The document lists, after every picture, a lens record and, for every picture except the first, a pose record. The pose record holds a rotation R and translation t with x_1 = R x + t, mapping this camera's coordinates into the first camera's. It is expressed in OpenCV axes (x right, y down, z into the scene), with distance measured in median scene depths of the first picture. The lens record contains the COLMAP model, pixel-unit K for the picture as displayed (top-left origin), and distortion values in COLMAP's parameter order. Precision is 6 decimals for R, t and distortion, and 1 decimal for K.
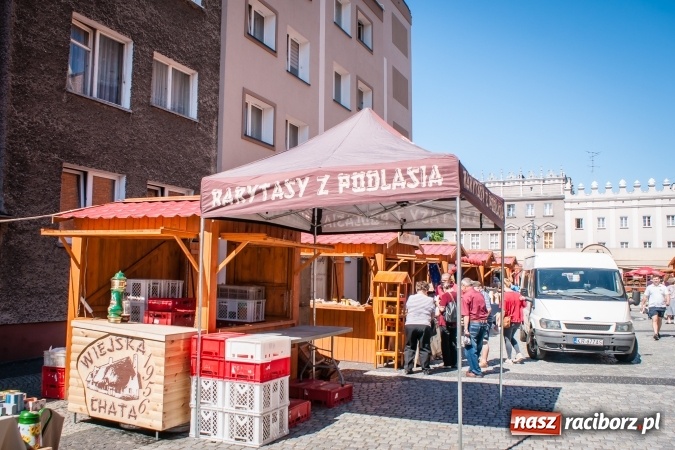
lens RADIAL K [[677.4, 0, 331.5], [0, 677.4, 220.5], [0, 0, 1]] dist [-0.060728, 0.000000]
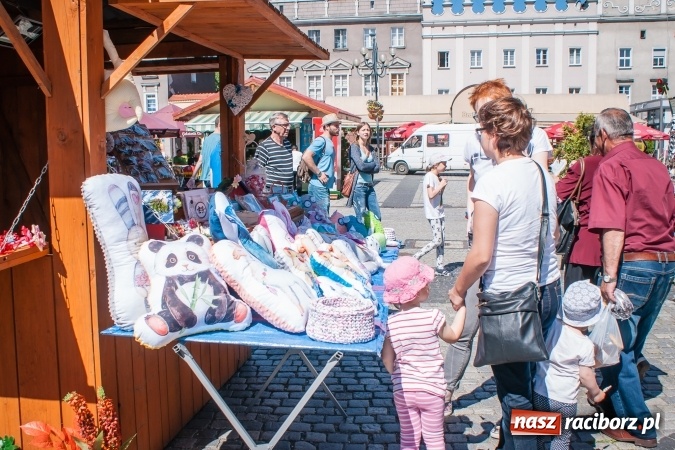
lens RADIAL K [[677.4, 0, 332.4], [0, 677.4, 217.8], [0, 0, 1]] dist [-0.060728, 0.000000]
pose [[0.972993, -0.041237, 0.227120, 0.144658], [-0.001965, 0.982398, 0.186788, 0.043159], [-0.230825, -0.182189, 0.955786, 0.491526]]
